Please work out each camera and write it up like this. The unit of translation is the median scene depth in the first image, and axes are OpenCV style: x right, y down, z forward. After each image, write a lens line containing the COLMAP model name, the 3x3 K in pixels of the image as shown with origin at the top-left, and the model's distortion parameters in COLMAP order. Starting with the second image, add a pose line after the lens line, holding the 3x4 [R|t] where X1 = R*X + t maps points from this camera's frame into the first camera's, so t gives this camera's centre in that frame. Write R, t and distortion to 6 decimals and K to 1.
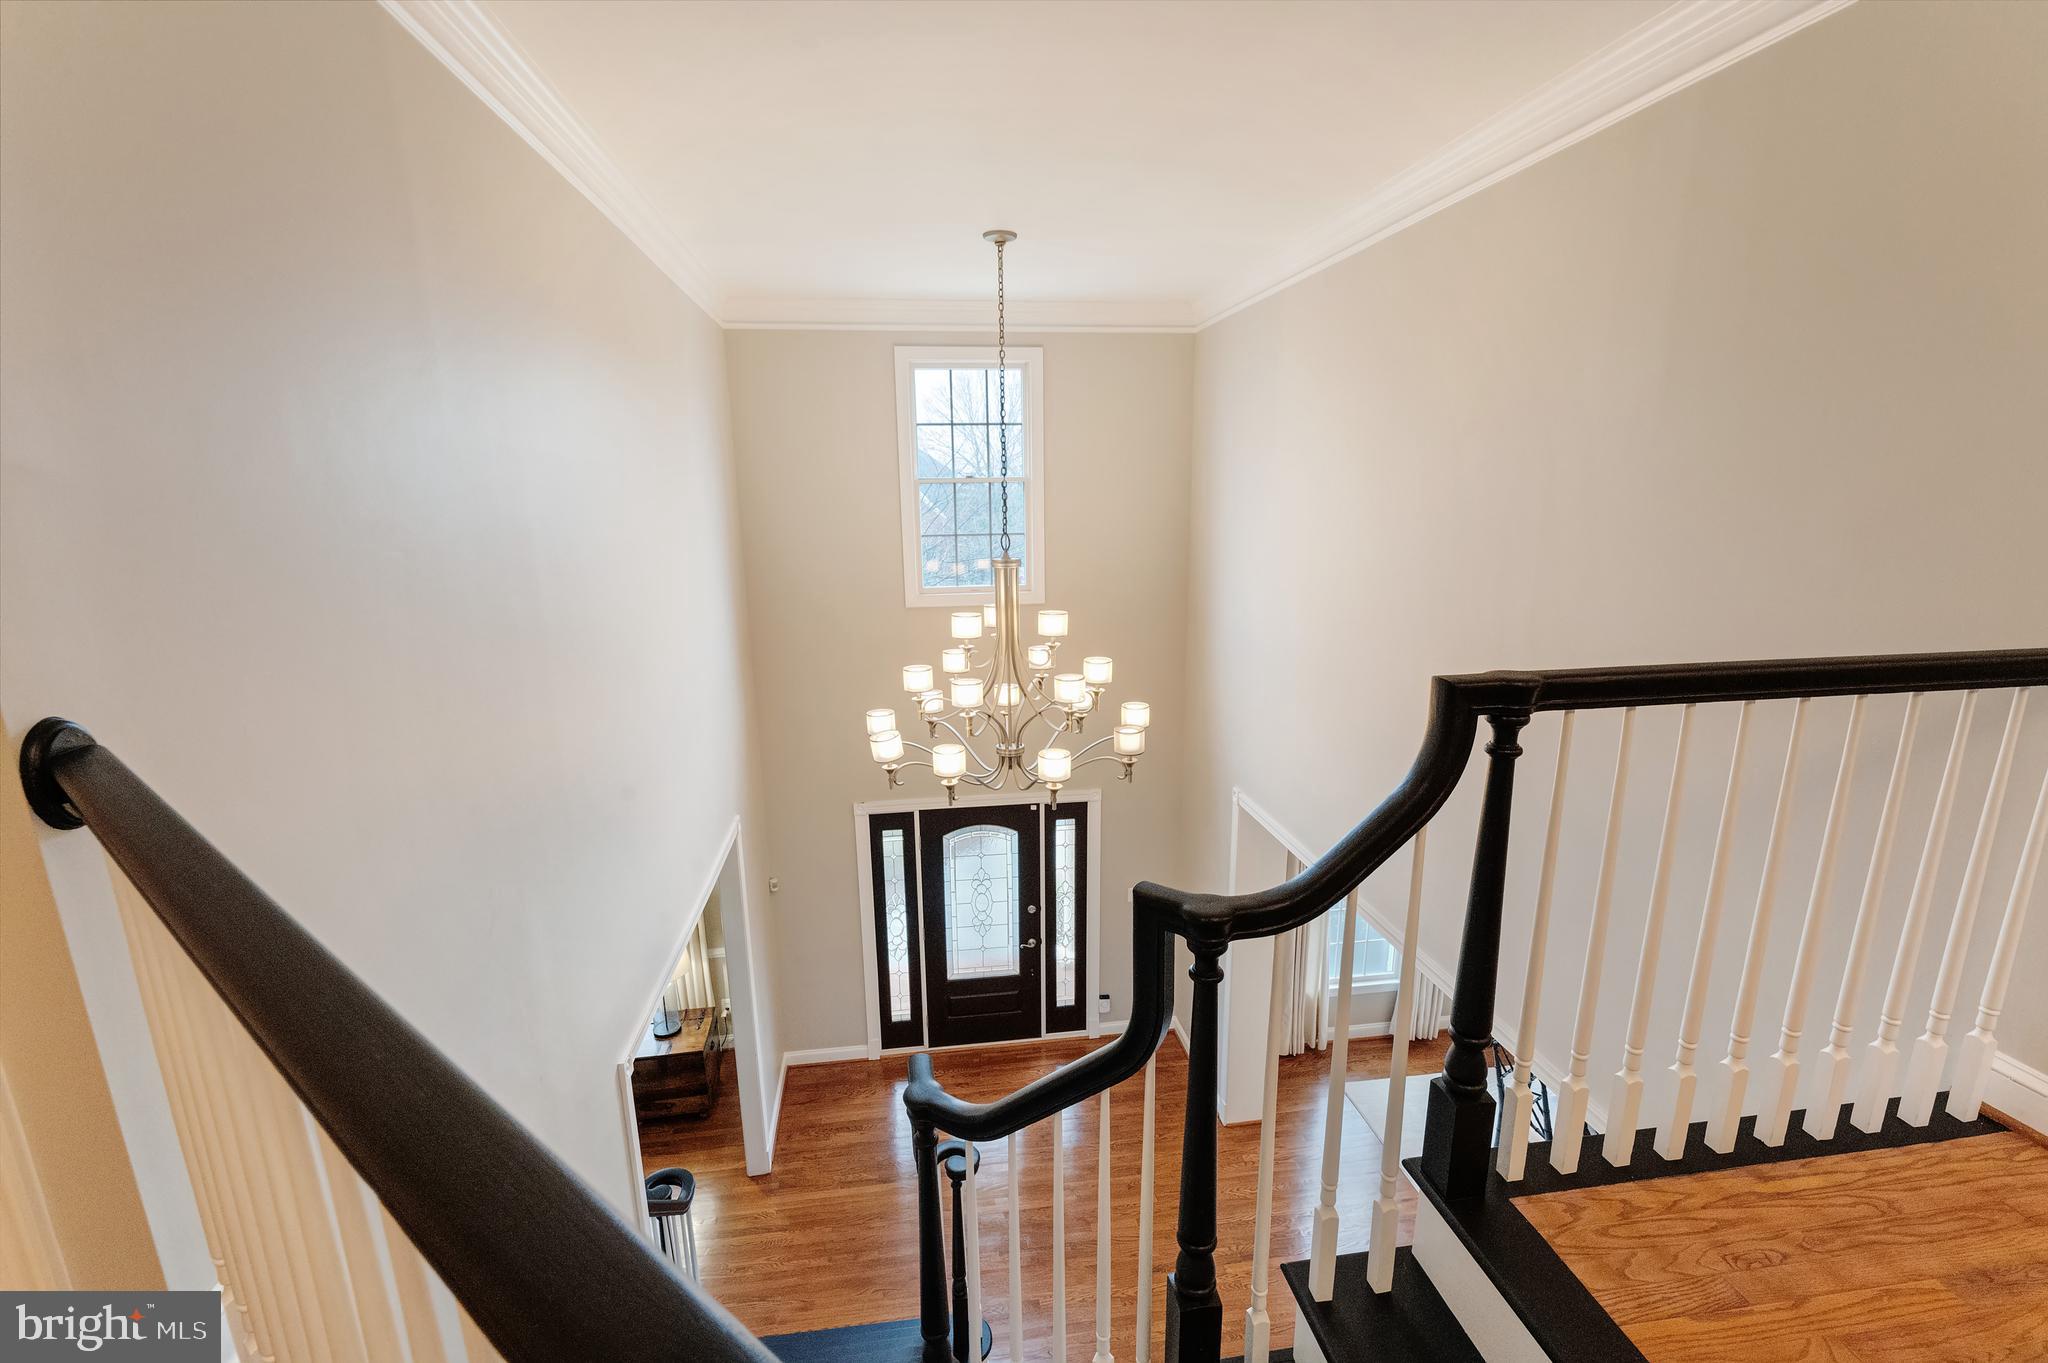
lens RADIAL K [[878.1, 0, 1017.8], [0, 878.1, 696.3], [0, 0, 1]] dist [0.000883, 0.000026]
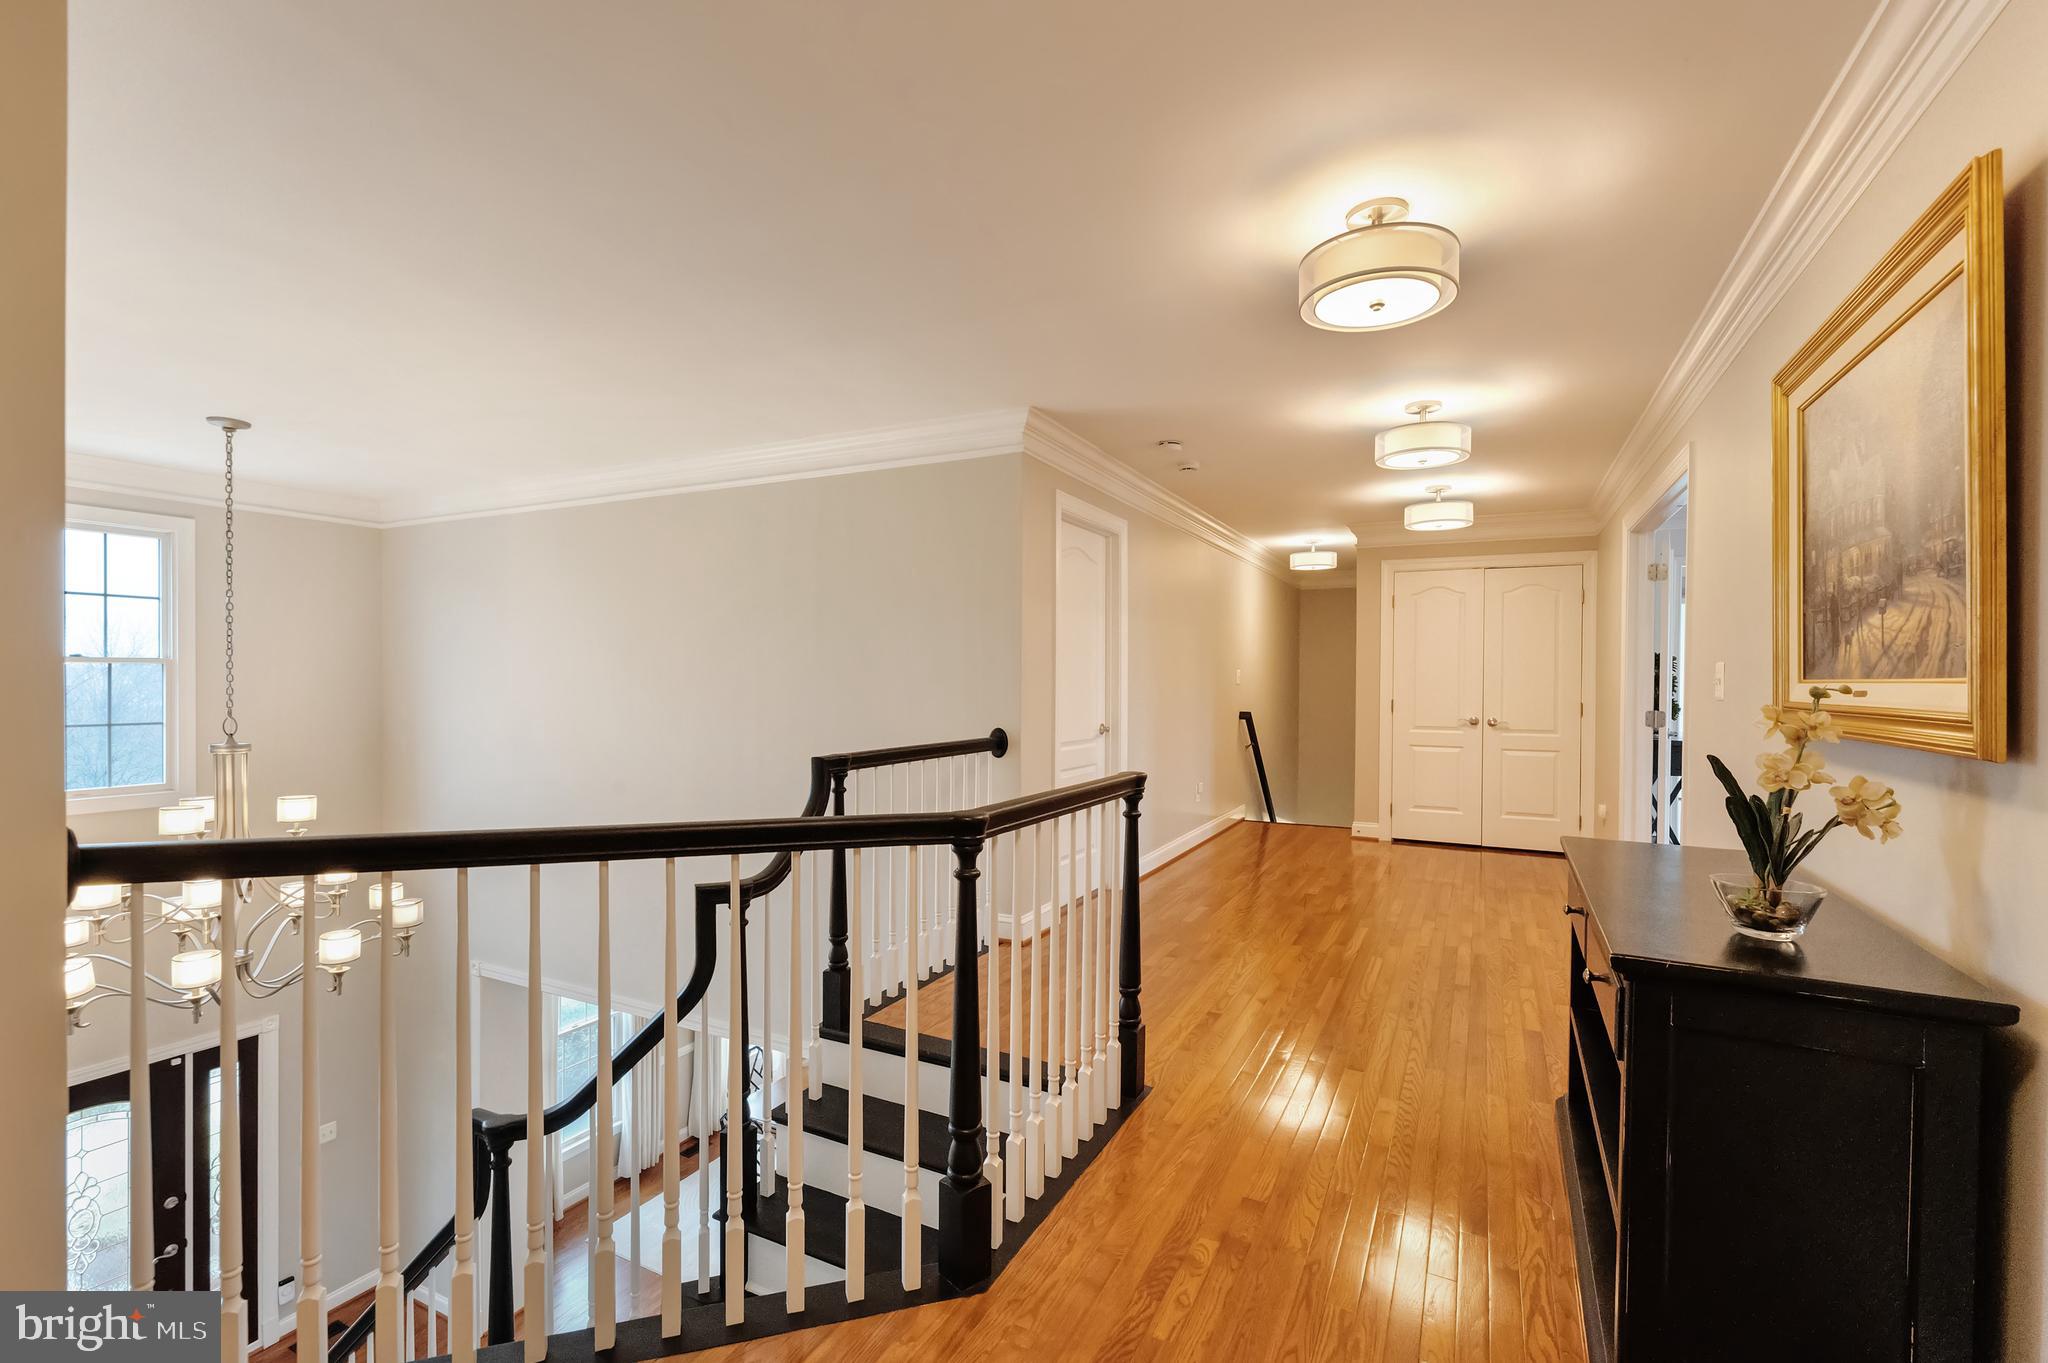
lens RADIAL K [[914.7, 0, 1024.0], [0, 914.7, 681.5], [0, 0, 1]] dist [0.000139, 0.000016]
pose [[0.565816, 0.014980, 0.824396, -0.305588], [0.177929, 0.974059, -0.139819, 0.057077], [-0.805105, 0.225796, 0.548473, -0.193109]]
